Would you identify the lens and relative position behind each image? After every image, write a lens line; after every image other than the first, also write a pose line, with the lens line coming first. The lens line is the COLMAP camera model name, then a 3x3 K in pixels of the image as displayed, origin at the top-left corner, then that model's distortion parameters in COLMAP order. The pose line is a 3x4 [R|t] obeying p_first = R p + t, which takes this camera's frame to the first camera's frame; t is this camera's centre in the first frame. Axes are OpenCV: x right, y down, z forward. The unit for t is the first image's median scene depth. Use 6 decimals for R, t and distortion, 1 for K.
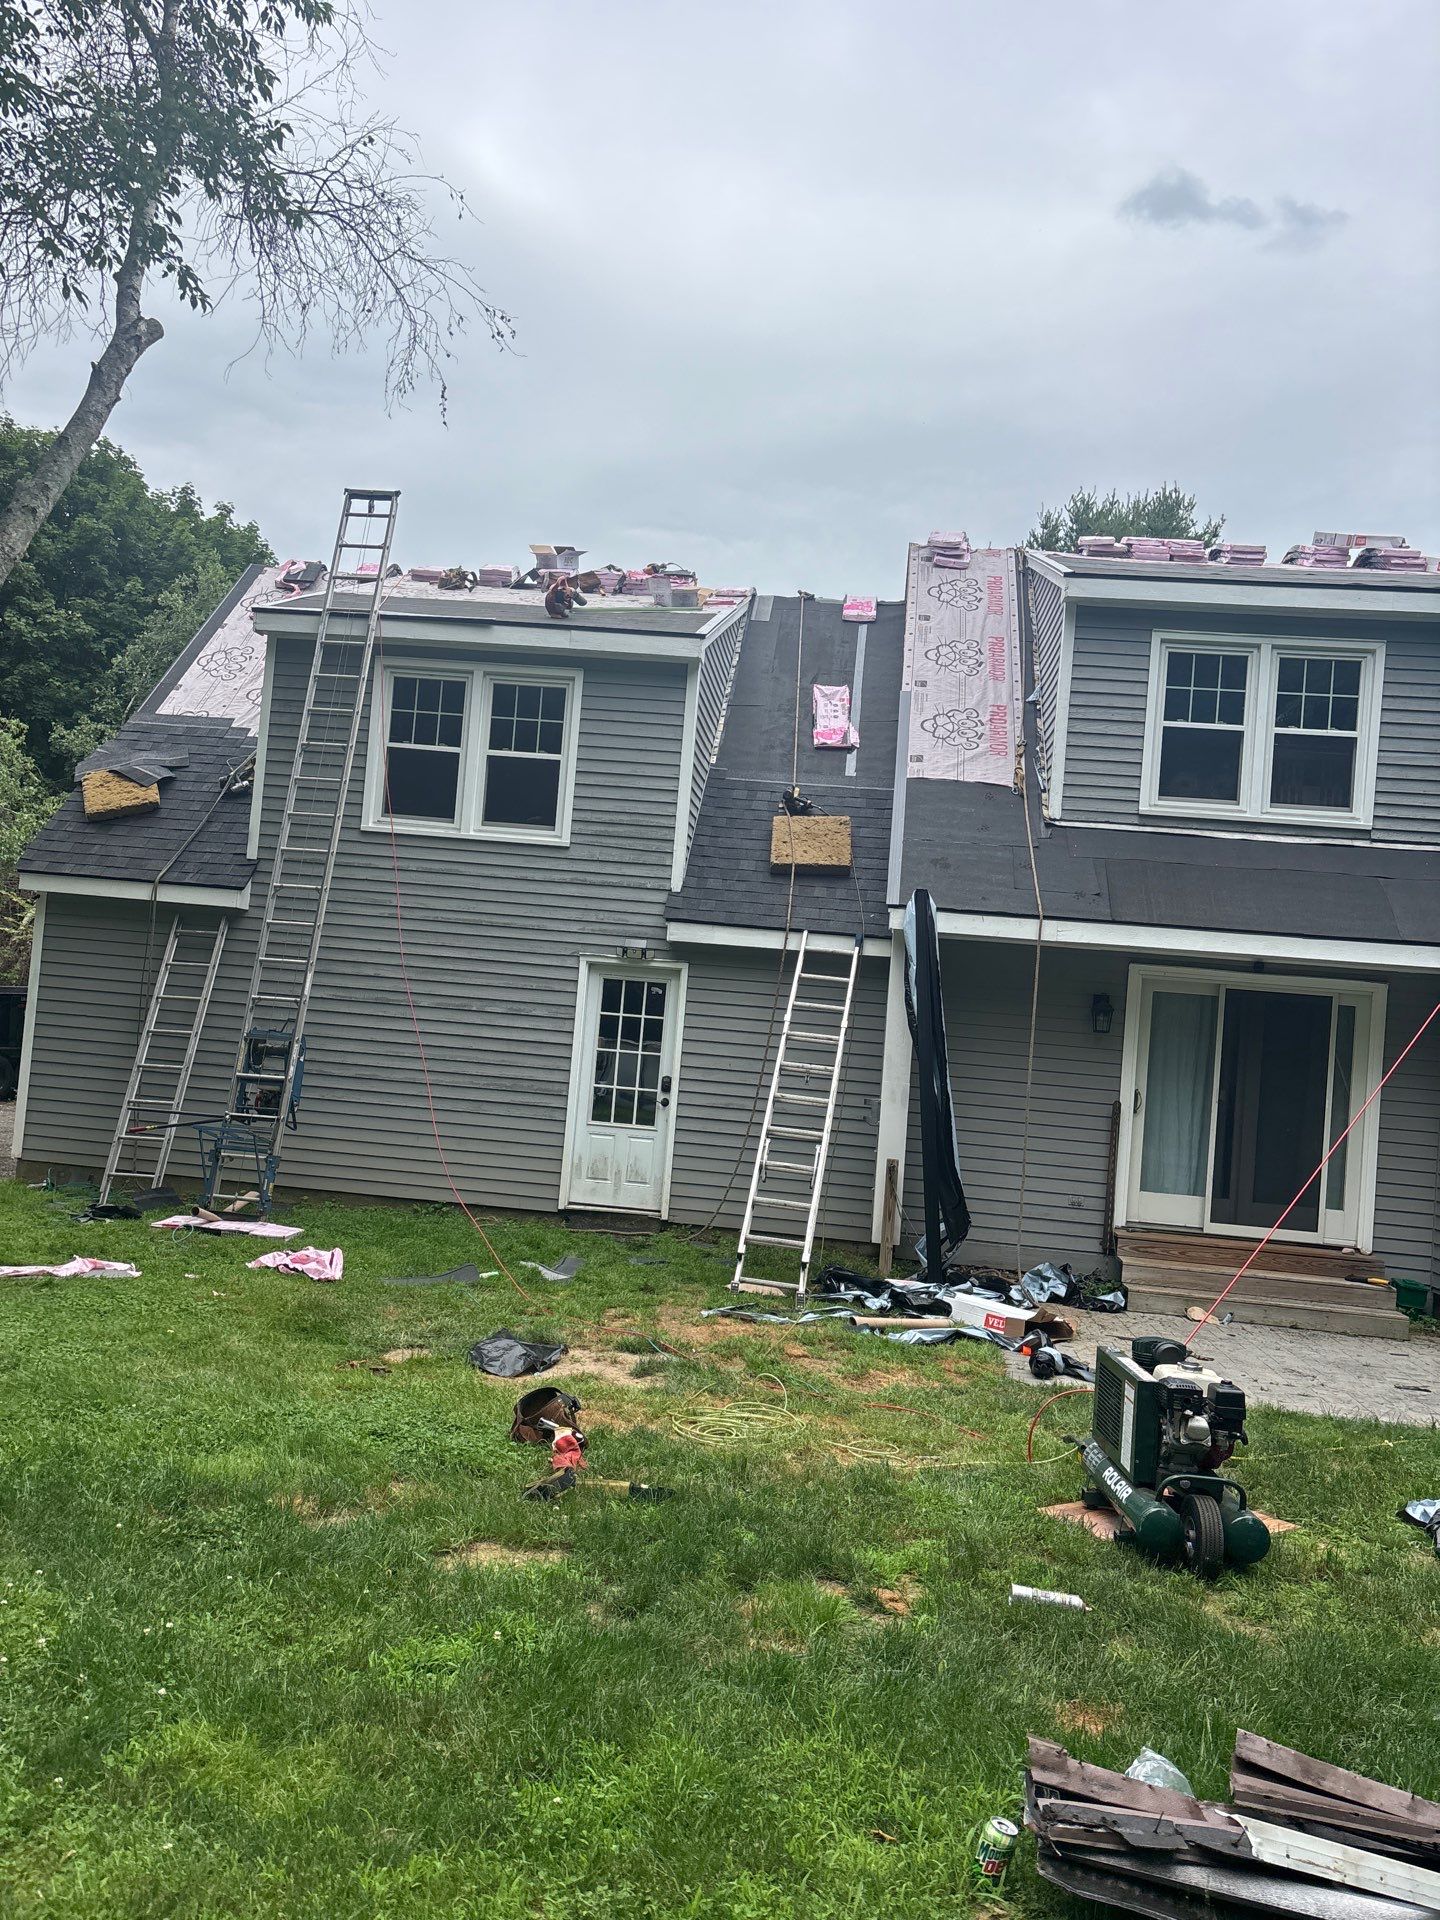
lens RADIAL K [[1448.3, 0, 702.3], [0, 1448.3, 971.8], [0, 0, 1]] dist [0.061357, -0.063490]
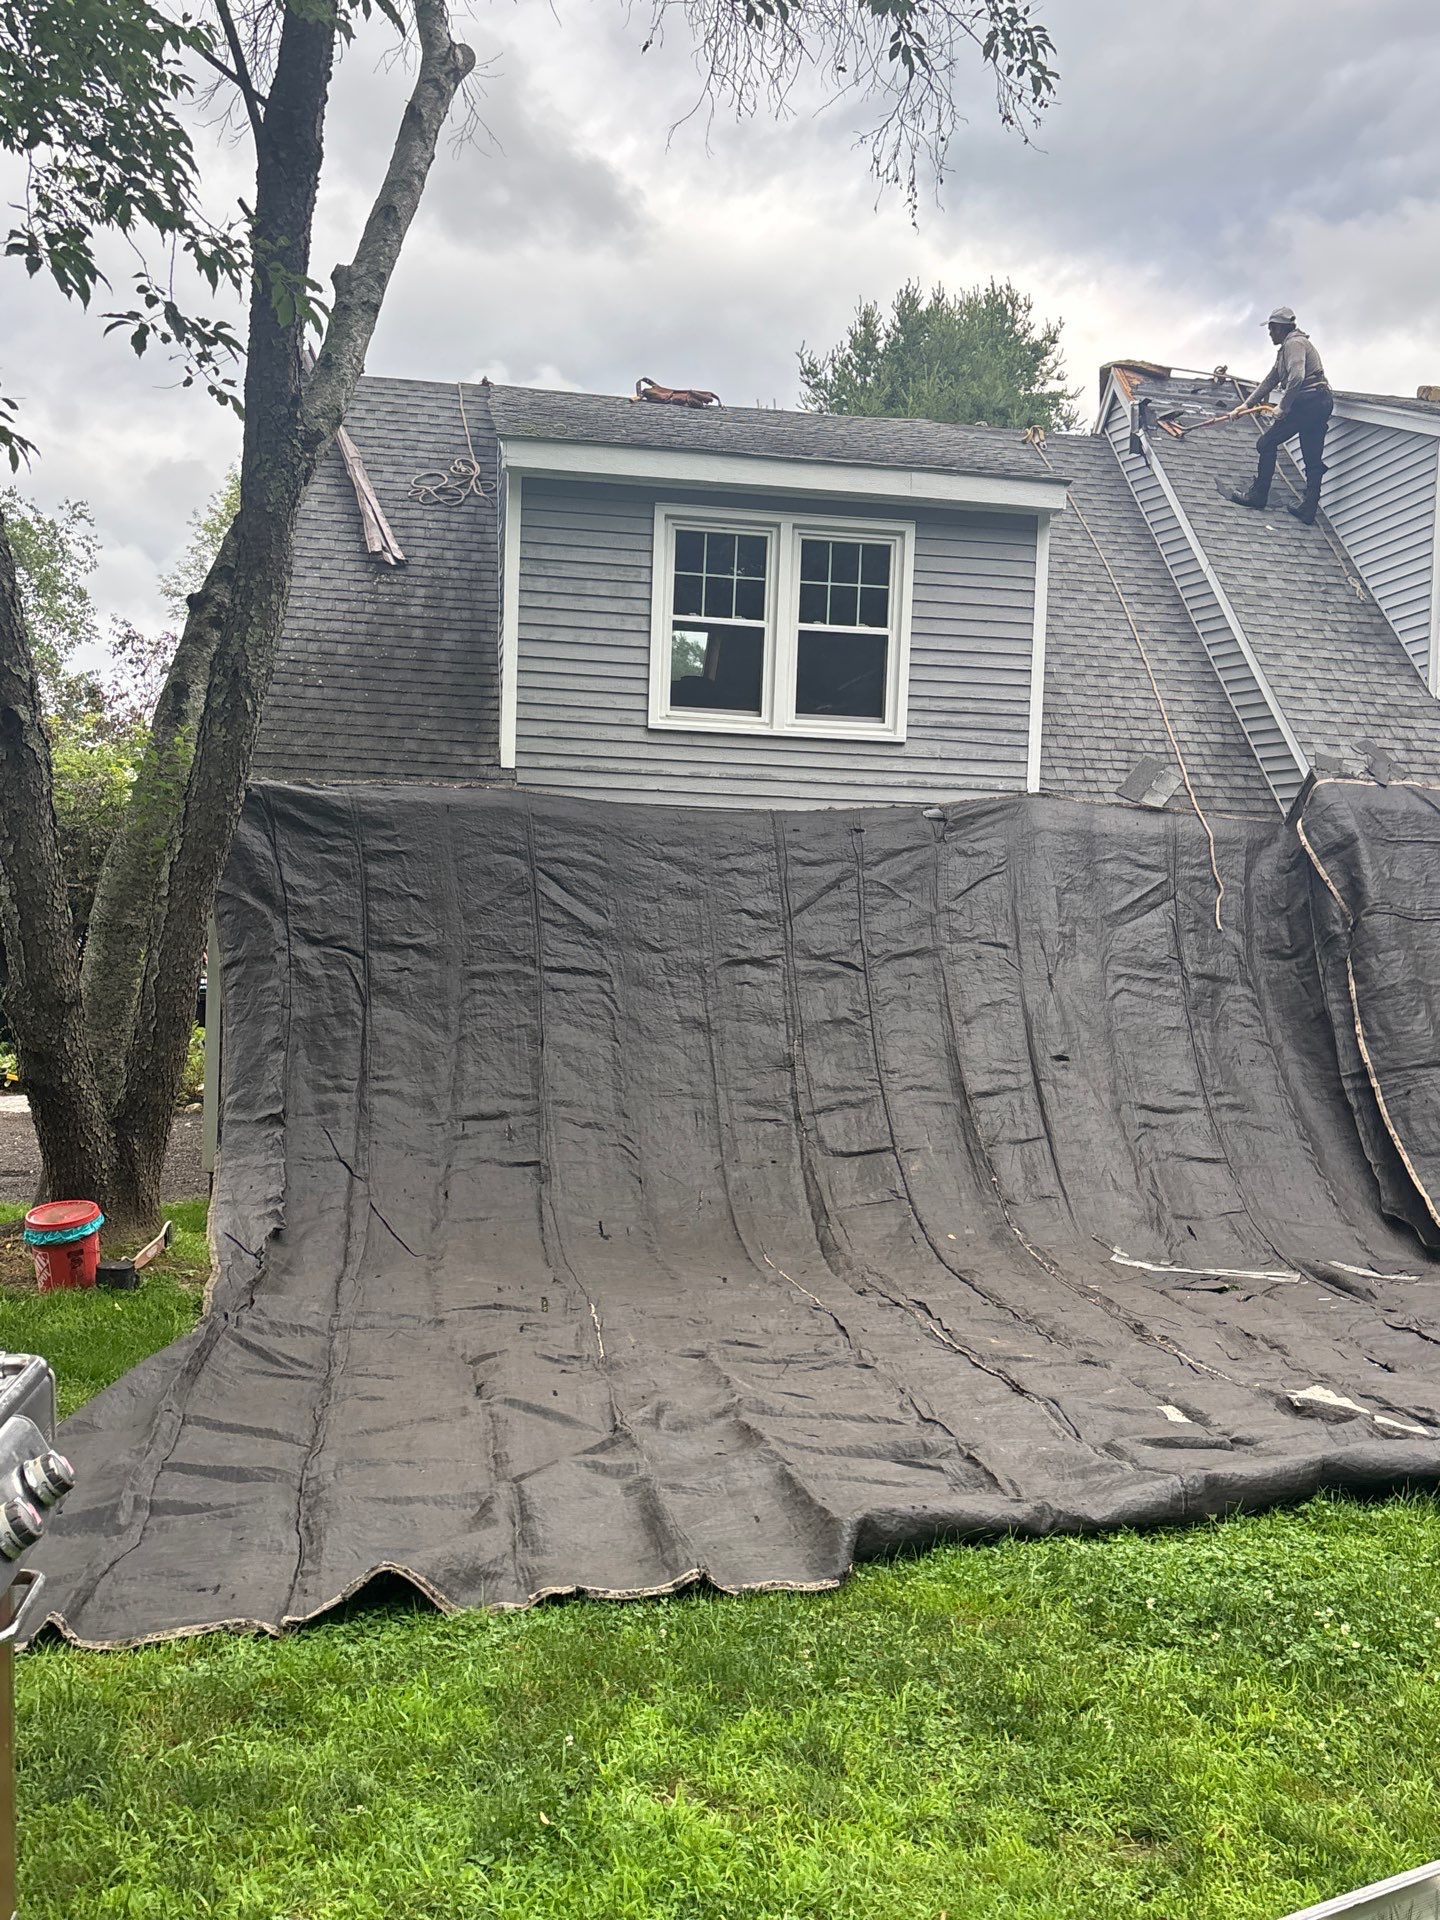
lens RADIAL K [[1773.2, 0, 707.9], [0, 1773.2, 979.3], [0, 0, 1]] dist [0.035633, 0.000000]
pose [[0.963496, -0.056491, 0.261694, -0.473388], [0.038174, 0.996486, 0.074558, -0.032240], [-0.264986, -0.061847, 0.962267, 0.058052]]
